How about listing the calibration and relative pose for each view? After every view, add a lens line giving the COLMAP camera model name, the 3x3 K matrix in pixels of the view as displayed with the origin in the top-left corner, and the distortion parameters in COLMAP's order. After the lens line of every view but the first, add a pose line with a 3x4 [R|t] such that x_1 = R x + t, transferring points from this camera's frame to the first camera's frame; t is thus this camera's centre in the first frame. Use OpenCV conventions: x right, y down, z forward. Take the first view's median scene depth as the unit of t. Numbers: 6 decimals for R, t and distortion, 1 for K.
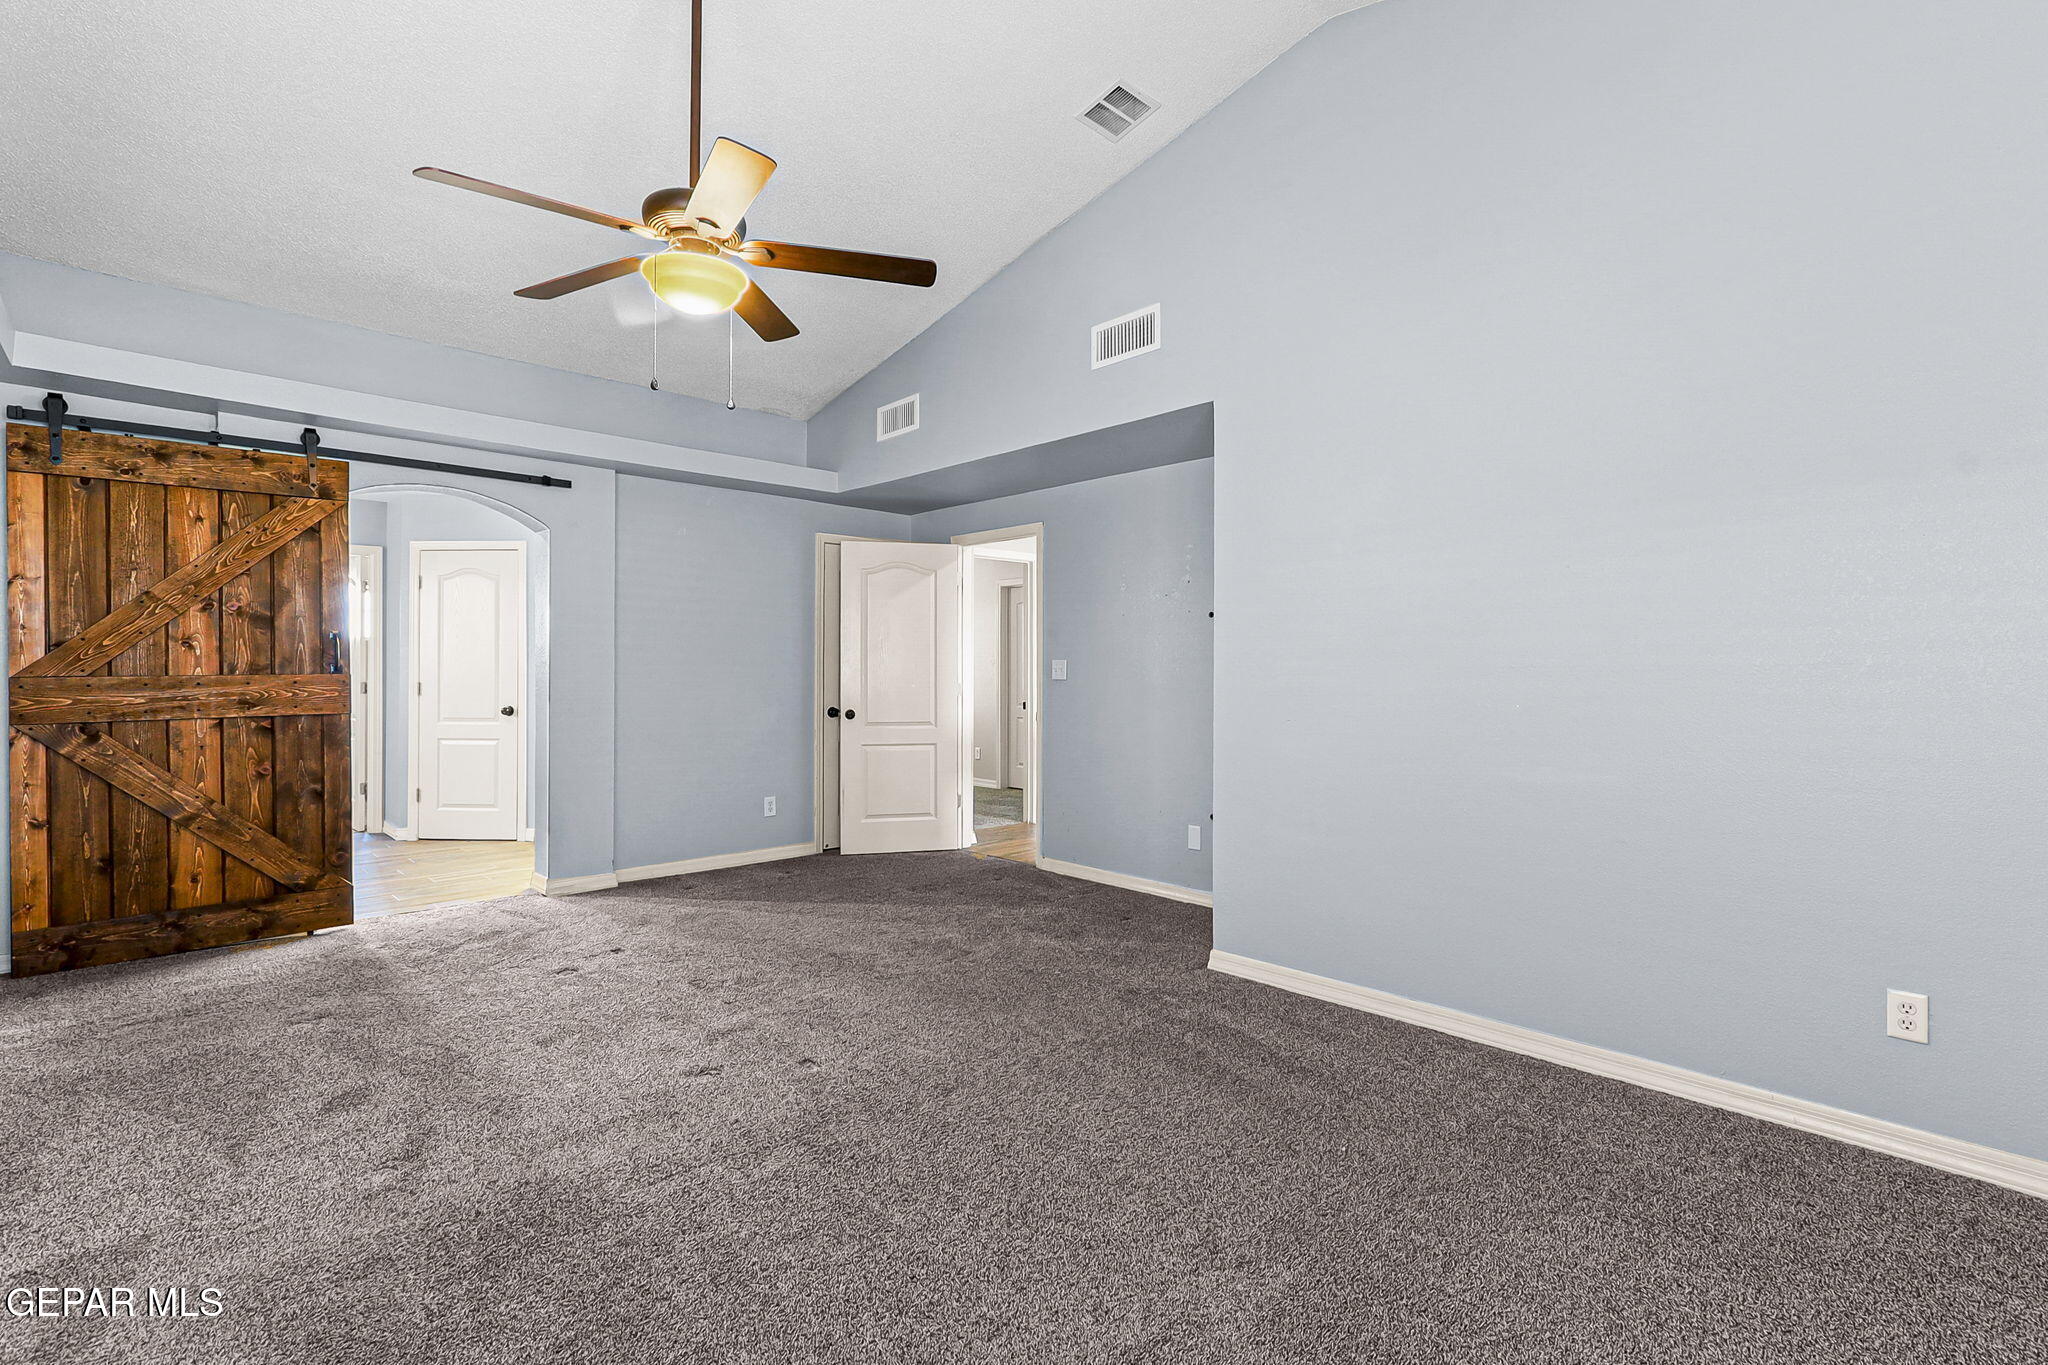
lens RADIAL K [[948.8, 0, 1043.2], [0, 948.8, 673.8], [0, 0, 1]] dist [0.002492, 0.000311]
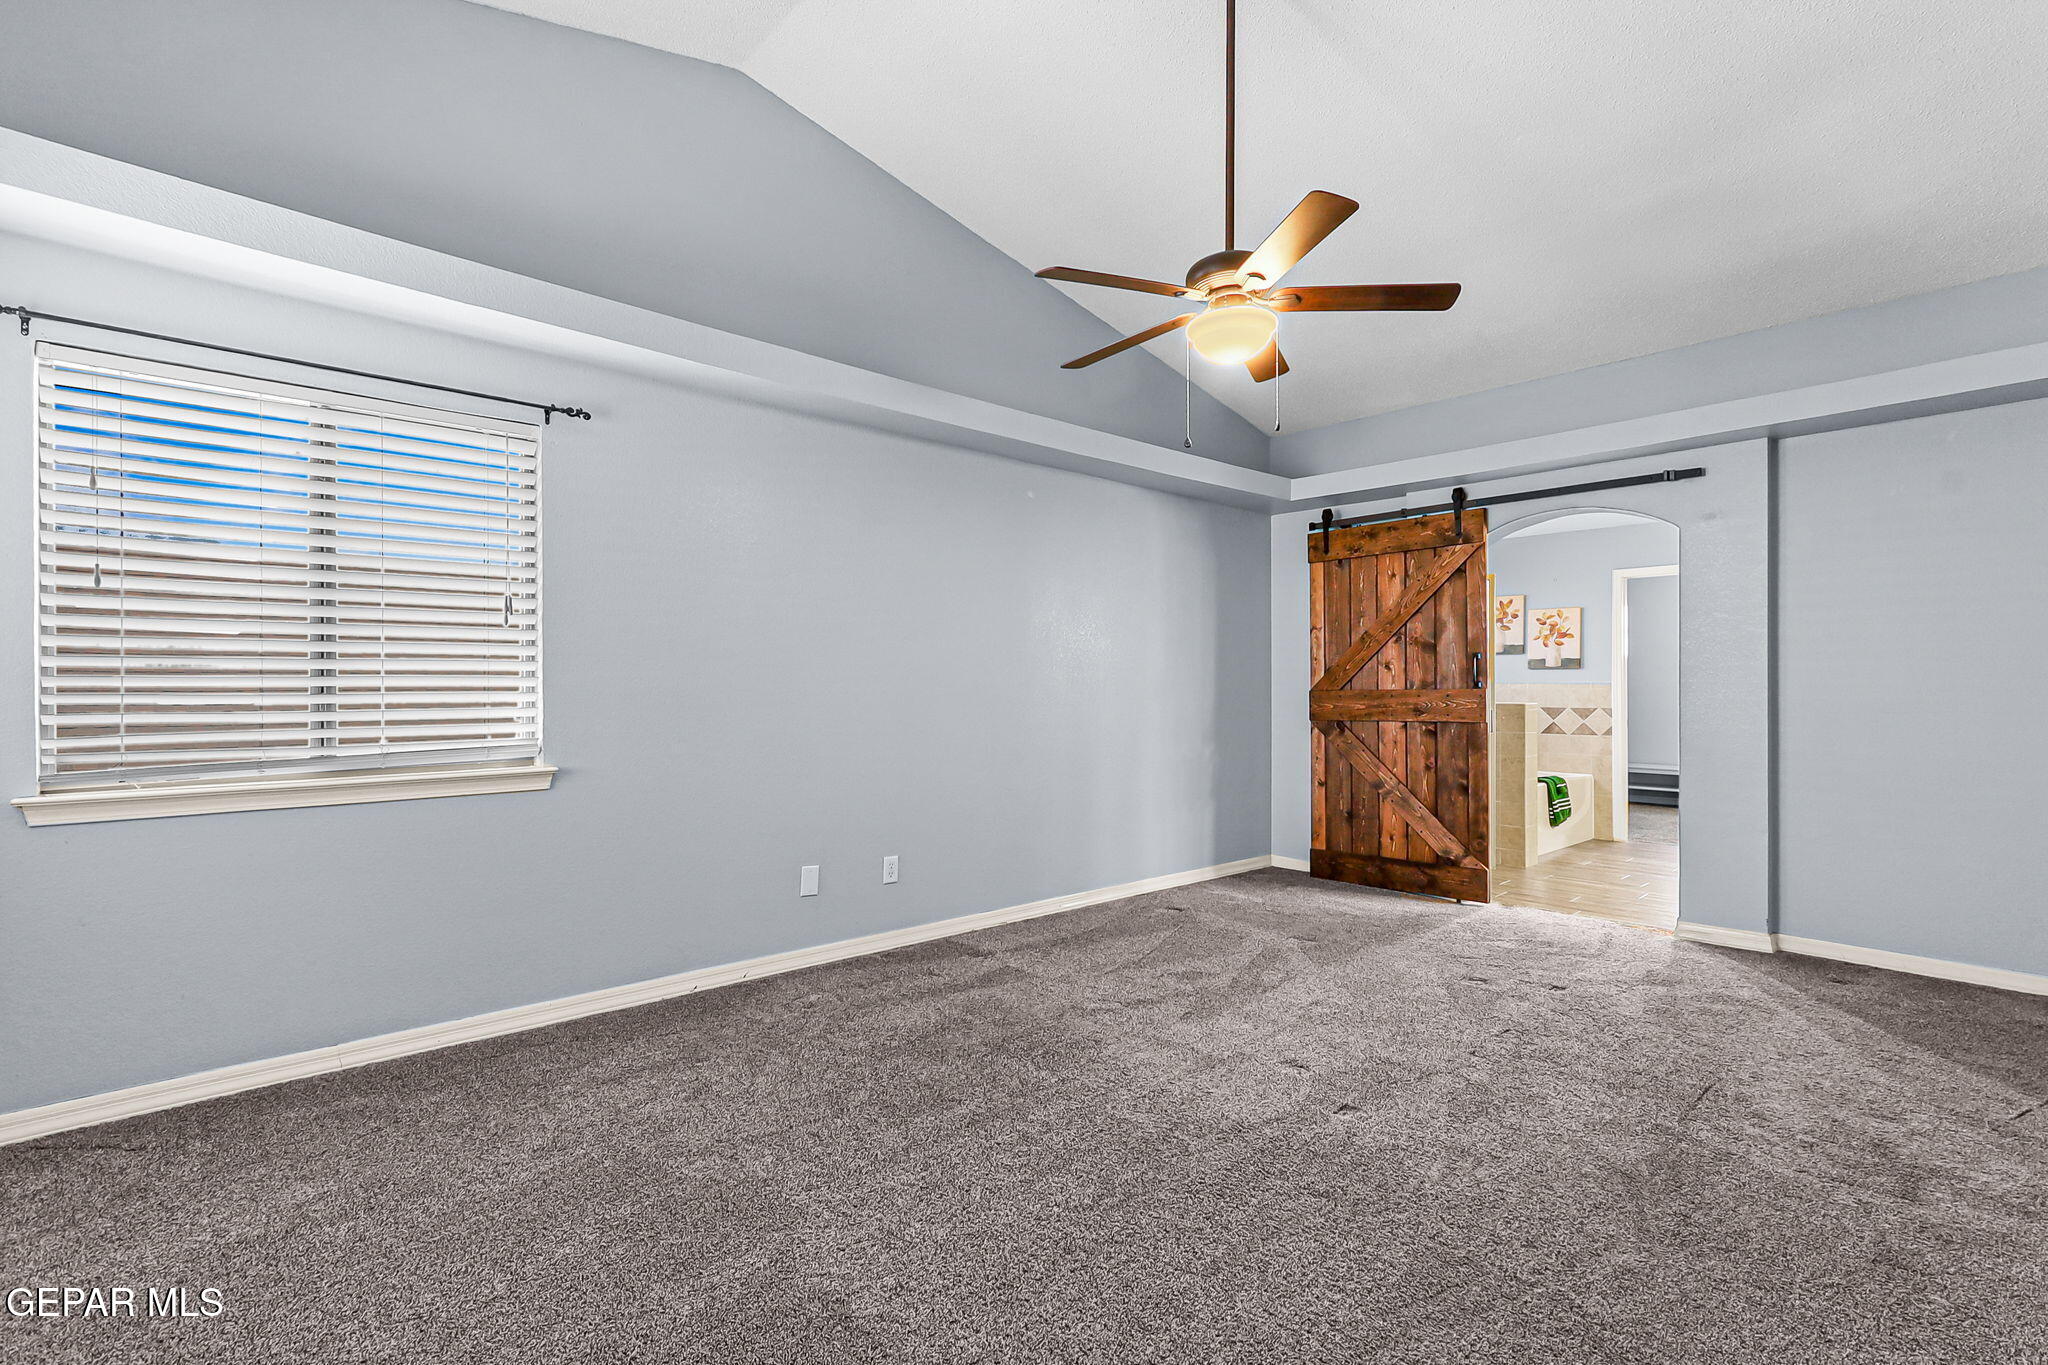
lens RADIAL K [[948.8, 0, 1041.7], [0, 948.8, 692.3], [0, 0, 1]] dist [0.002492, 0.000311]
pose [[-0.020954, 0.002647, -0.999777, 0.490086], [-0.004572, 0.999986, 0.002743, 0.004051], [0.999770, 0.004629, -0.020942, 0.522912]]
